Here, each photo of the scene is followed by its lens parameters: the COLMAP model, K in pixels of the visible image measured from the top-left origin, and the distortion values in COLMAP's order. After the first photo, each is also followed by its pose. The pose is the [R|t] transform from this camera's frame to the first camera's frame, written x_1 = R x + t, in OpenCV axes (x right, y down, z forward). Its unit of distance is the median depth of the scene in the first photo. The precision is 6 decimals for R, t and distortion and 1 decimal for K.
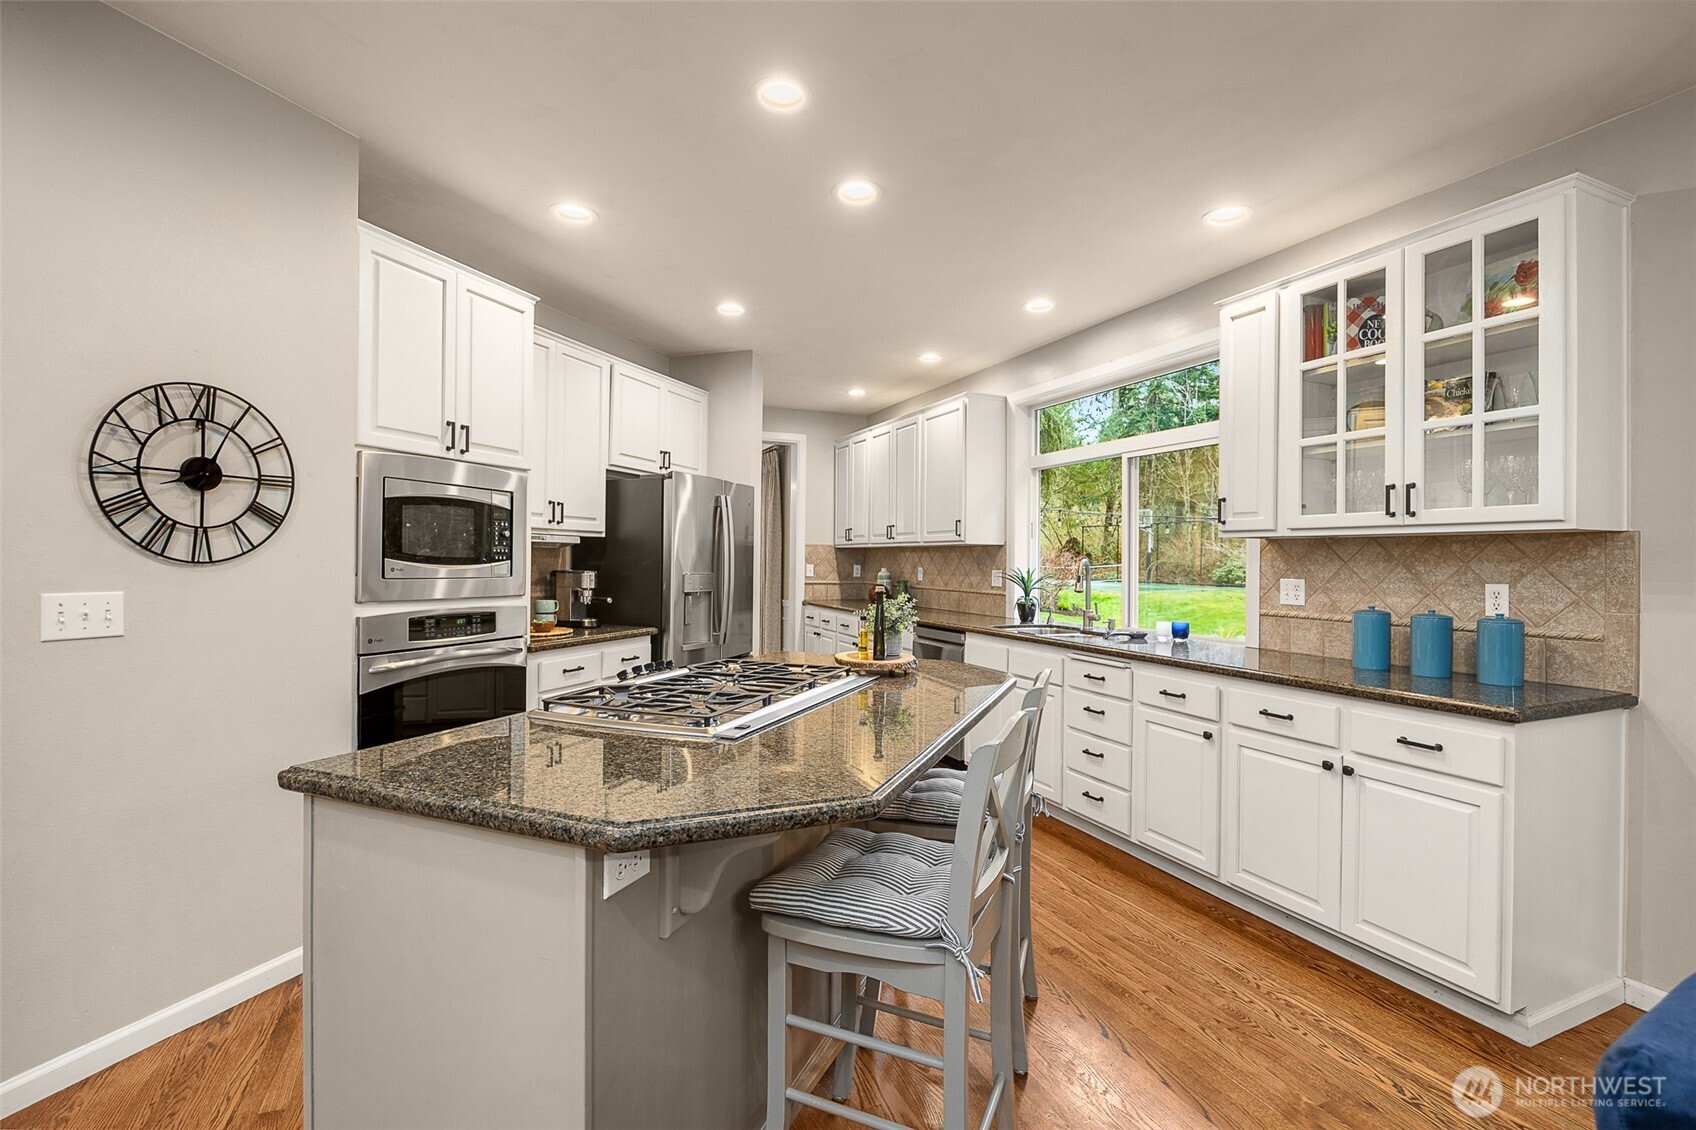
lens RADIAL K [[763.6, 0, 859.8], [0, 763.6, 559.0], [0, 0, 1]] dist [-0.000920, -0.000139]
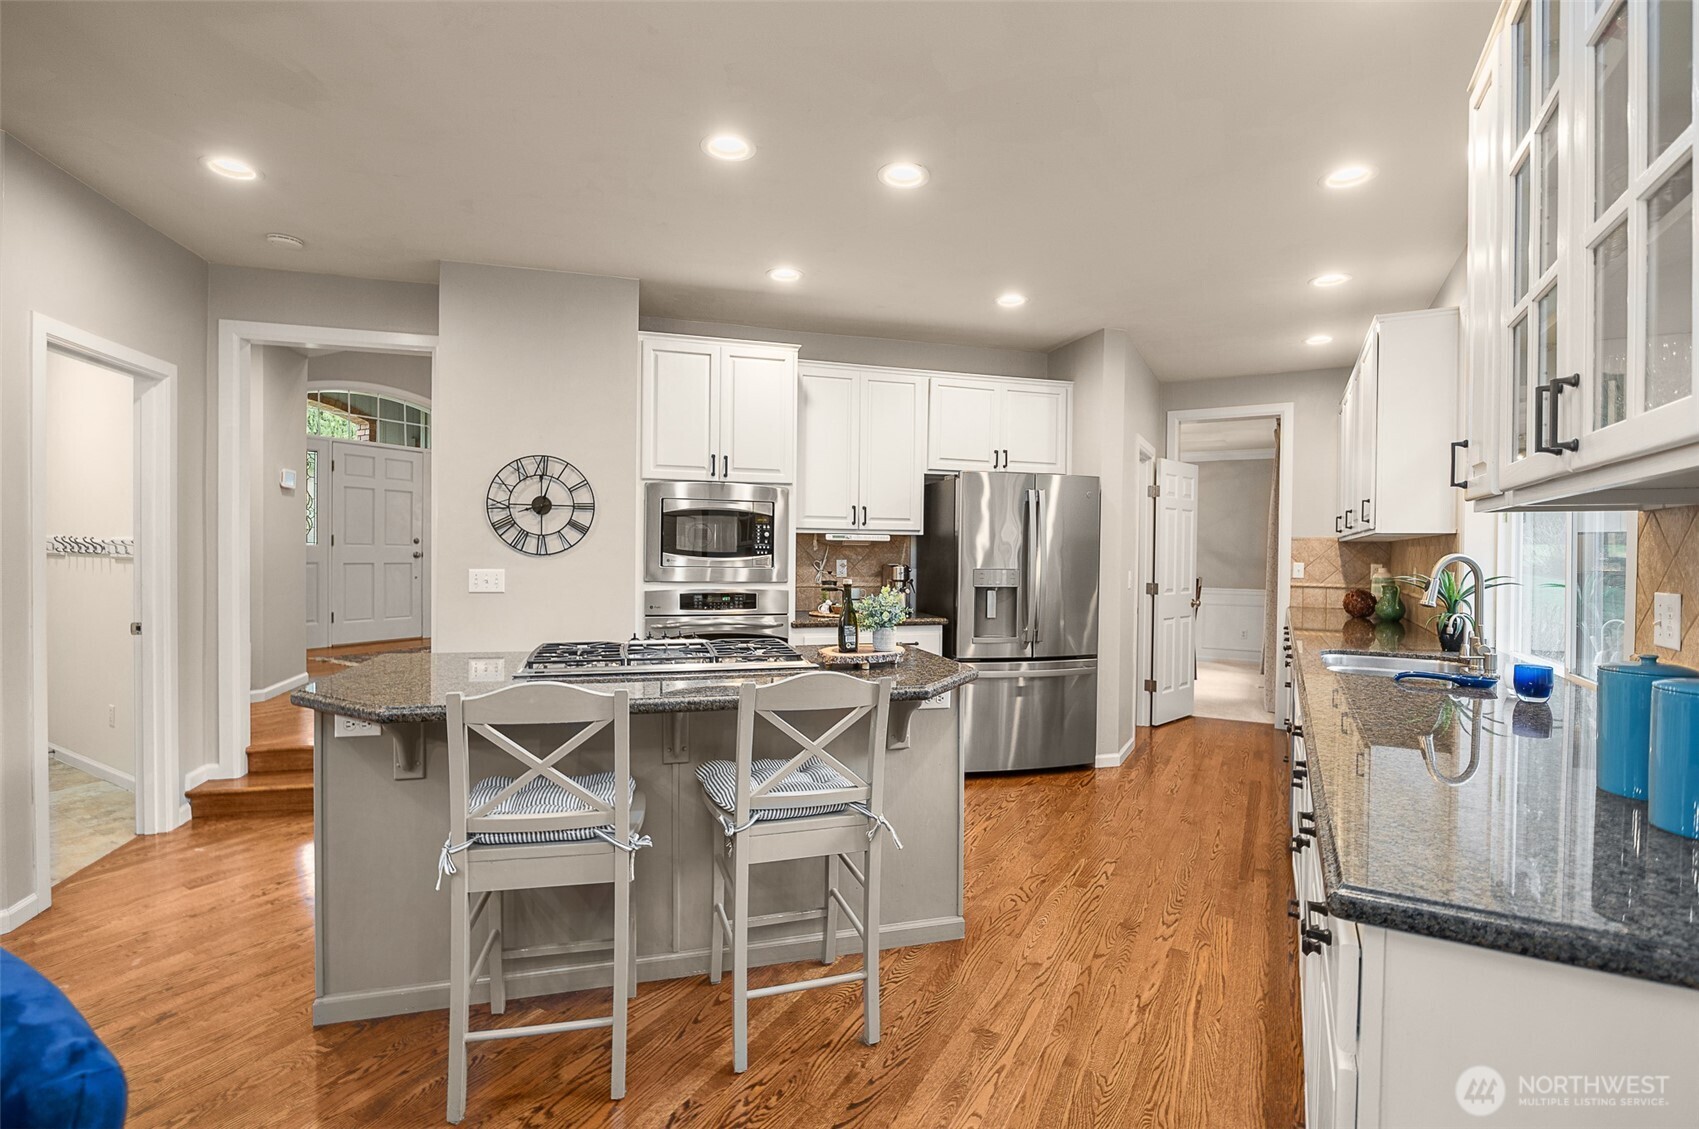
lens RADIAL K [[765.0, 0, 861.3], [0, 765.0, 558.5], [0, 0, 1]] dist [-0.000920, -0.000139]
pose [[0.603248, 0.003264, -0.797547, 0.746397], [-0.002654, 0.999994, 0.002085, 0.005668], [0.797549, 0.000858, 0.603253, 0.375164]]
